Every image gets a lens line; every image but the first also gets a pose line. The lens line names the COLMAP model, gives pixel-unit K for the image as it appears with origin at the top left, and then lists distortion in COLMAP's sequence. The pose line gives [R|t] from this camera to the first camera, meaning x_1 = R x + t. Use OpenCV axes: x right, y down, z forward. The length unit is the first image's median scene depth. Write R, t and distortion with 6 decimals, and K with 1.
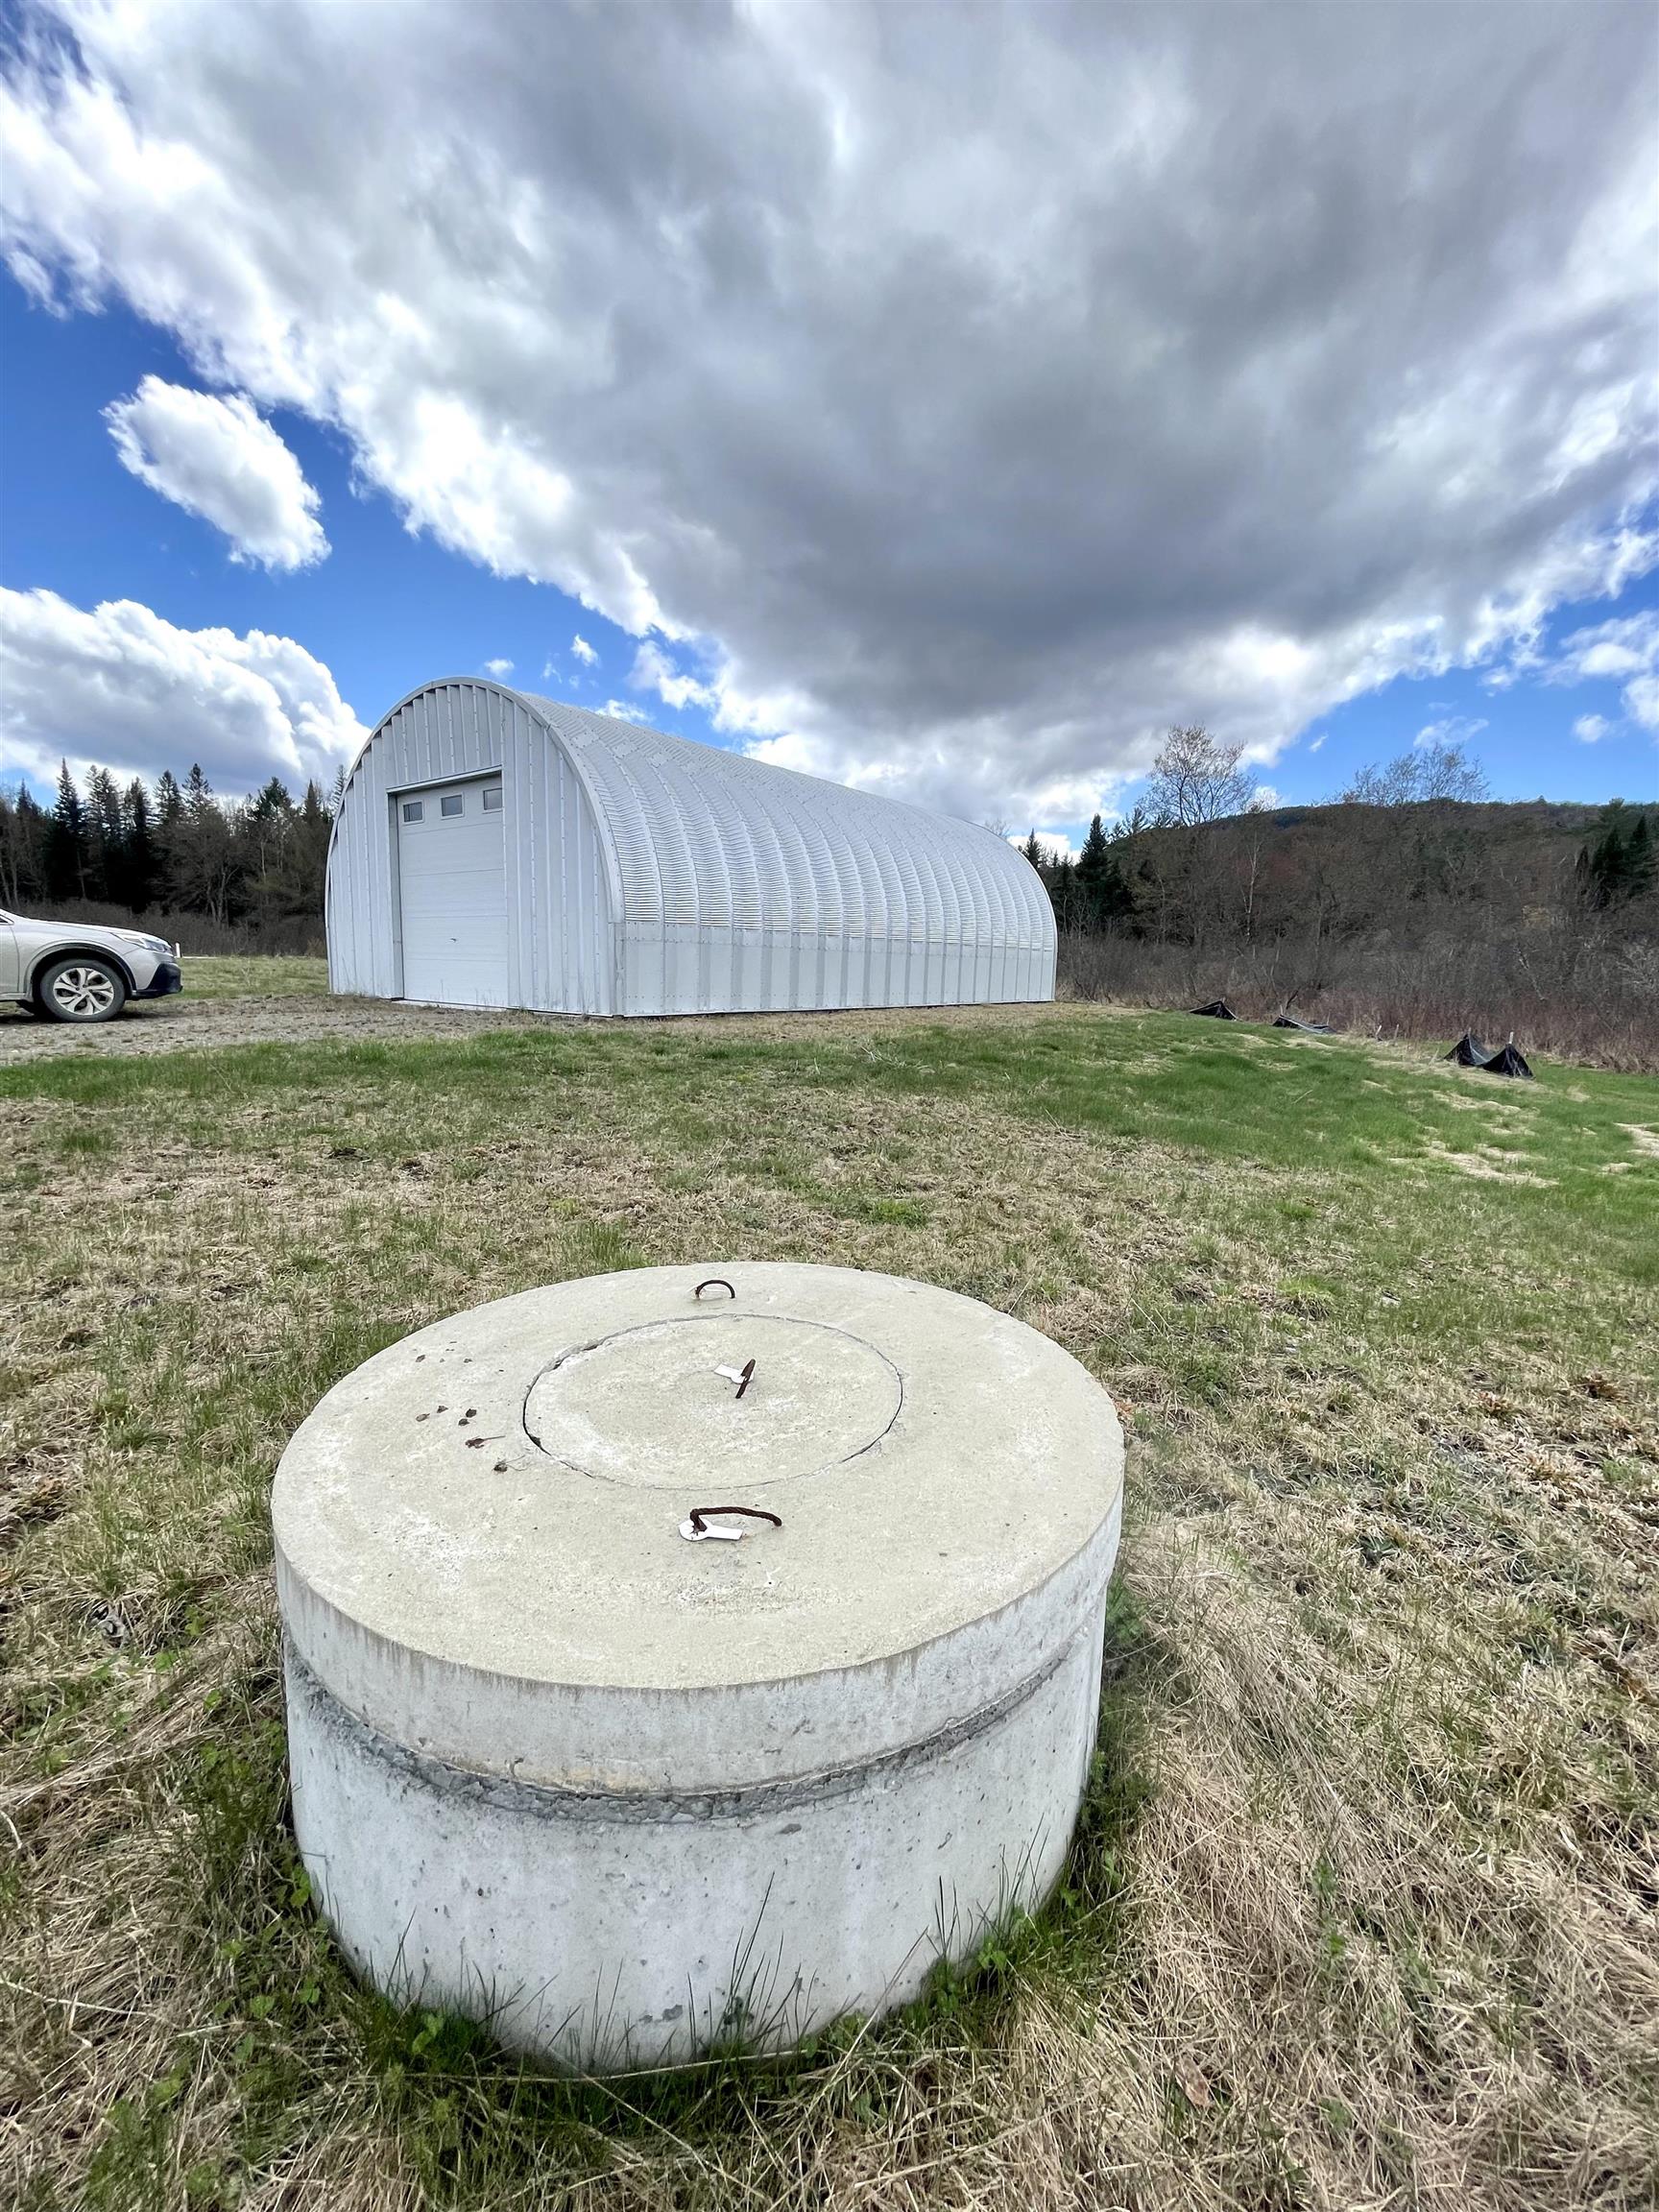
lens RADIAL K [[883.7, 0, 820.1], [0, 883.7, 1100.4], [0, 0, 1]] dist [0.001155, 0.000136]
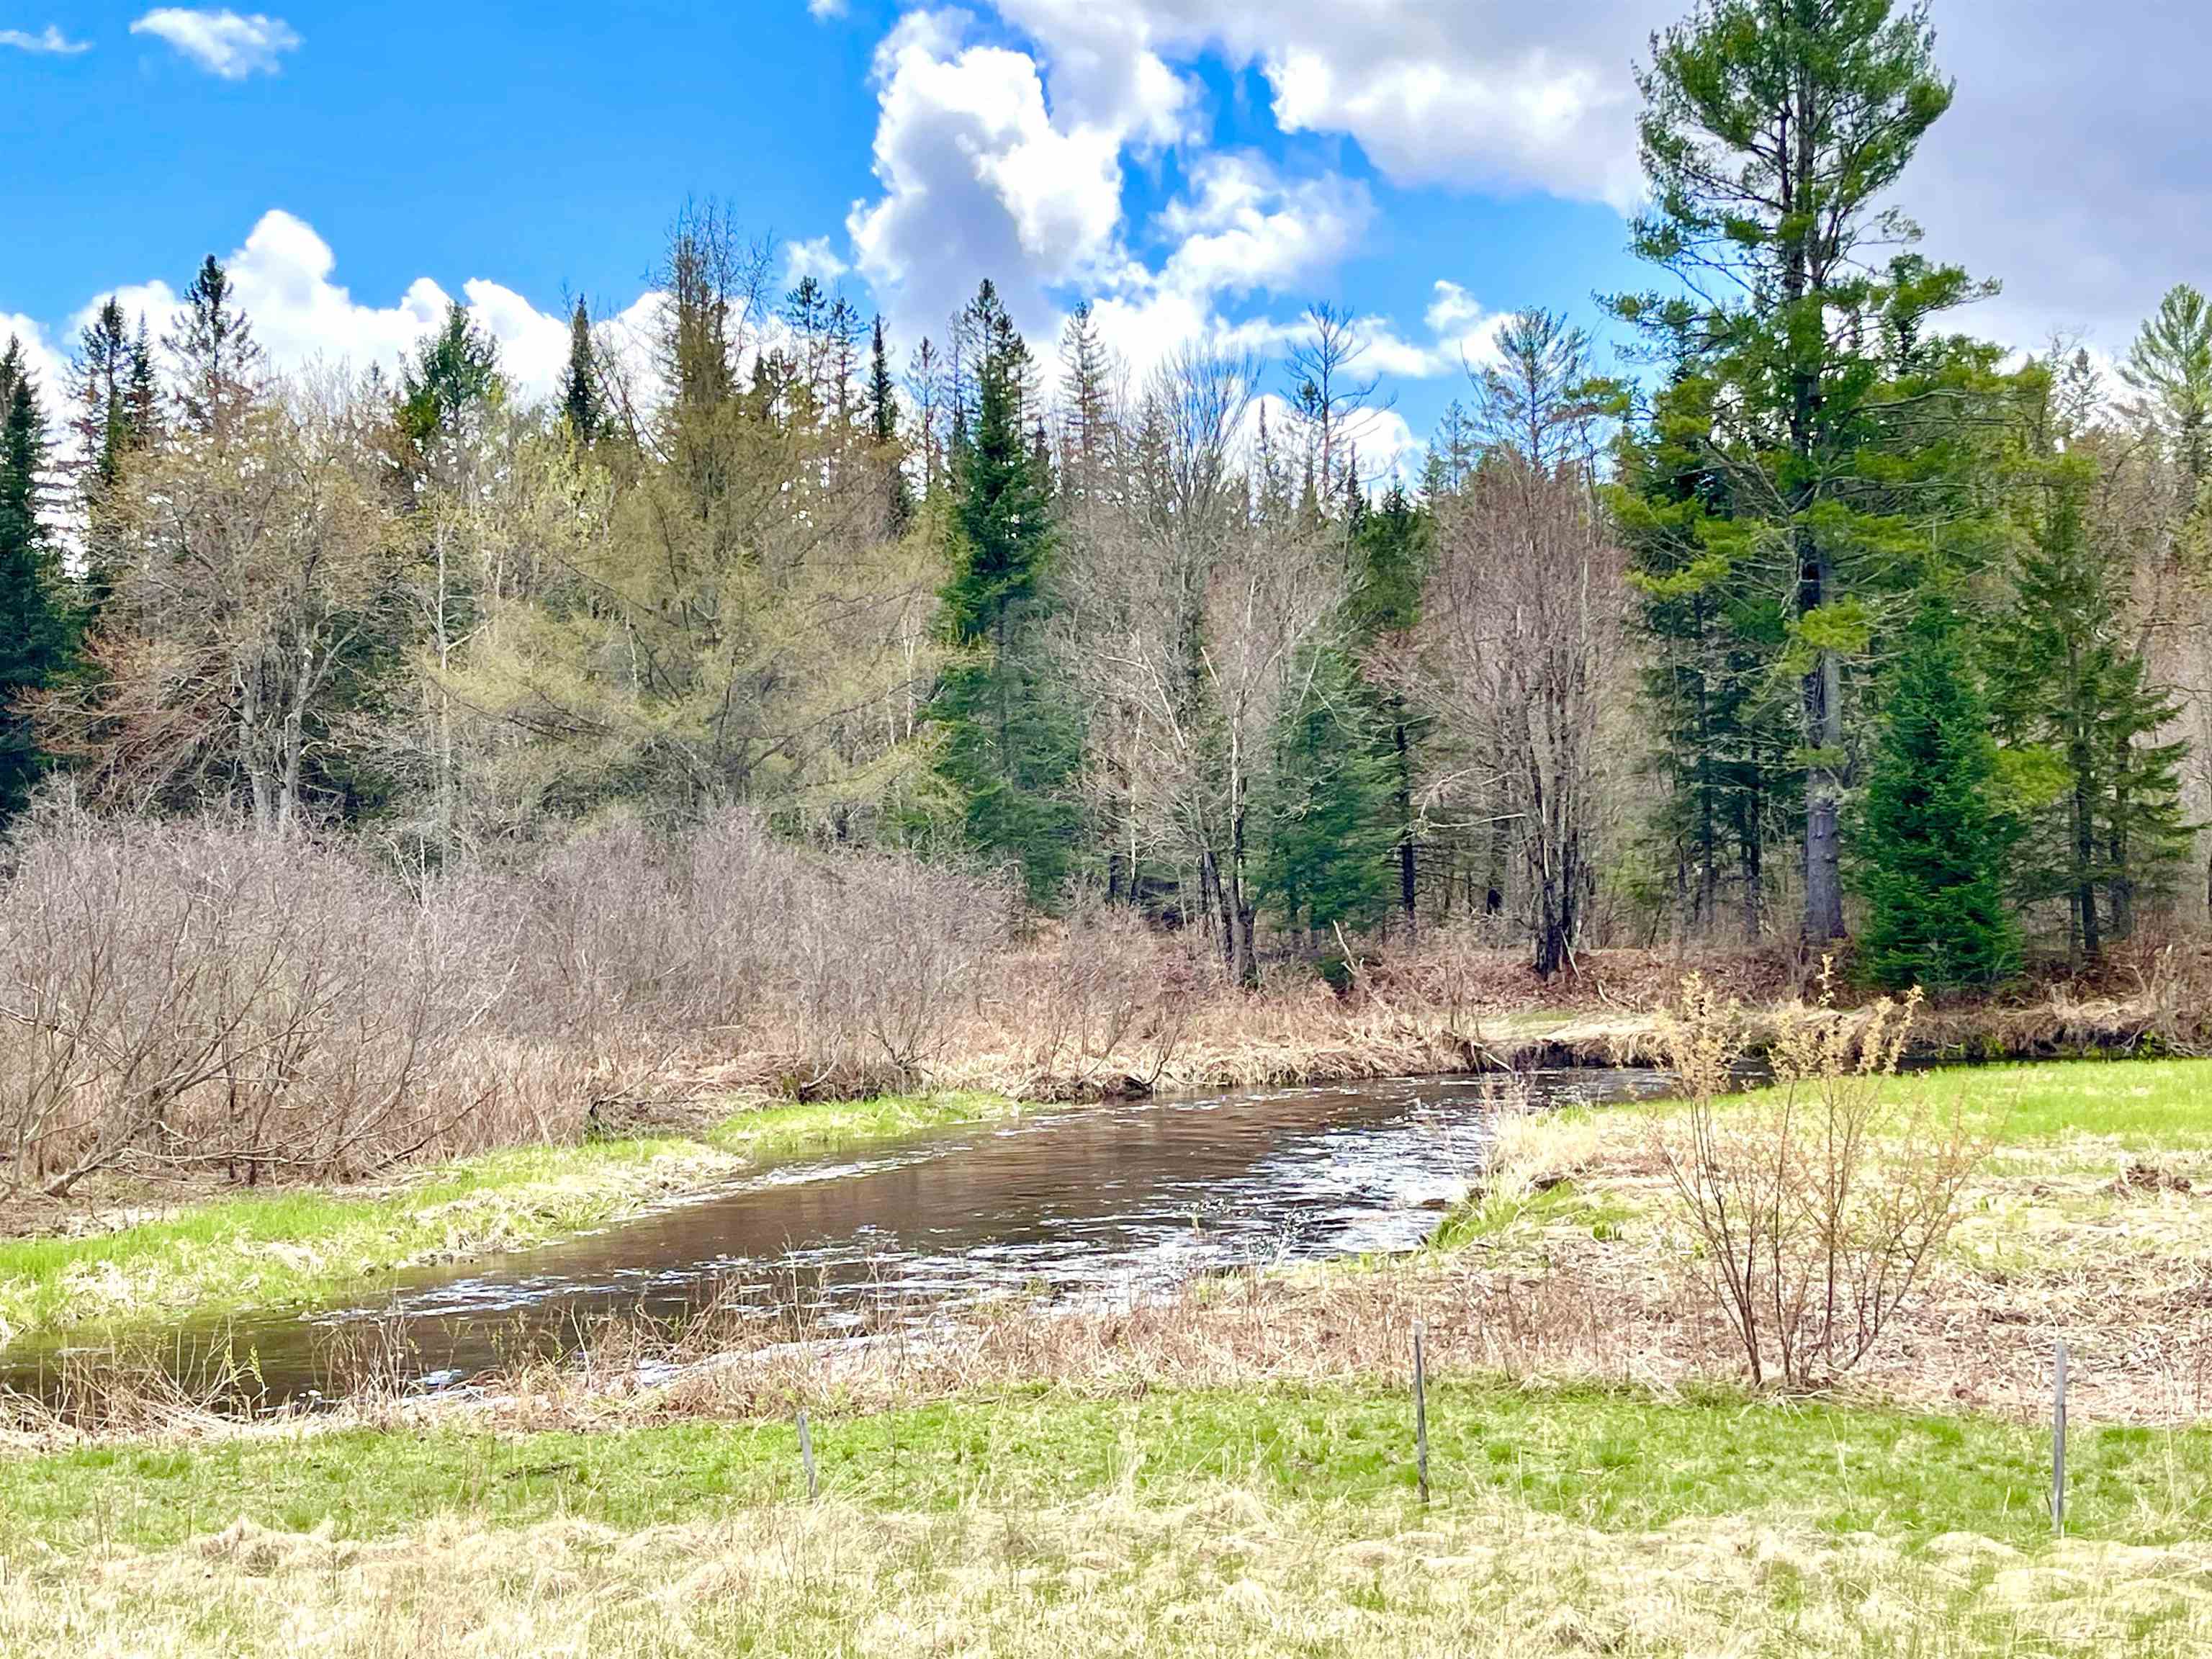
lens RADIAL K [[3072.2, 0, 1111.7], [0, 3072.2, 834.4], [0, 0, 1]] dist [0.120201, 0.000000]
pose [[0.954552, -0.050520, -0.293732, -0.270432], [-0.001437, 0.984738, -0.174039, -0.074756], [0.298042, 0.166551, 0.939910, 0.345213]]
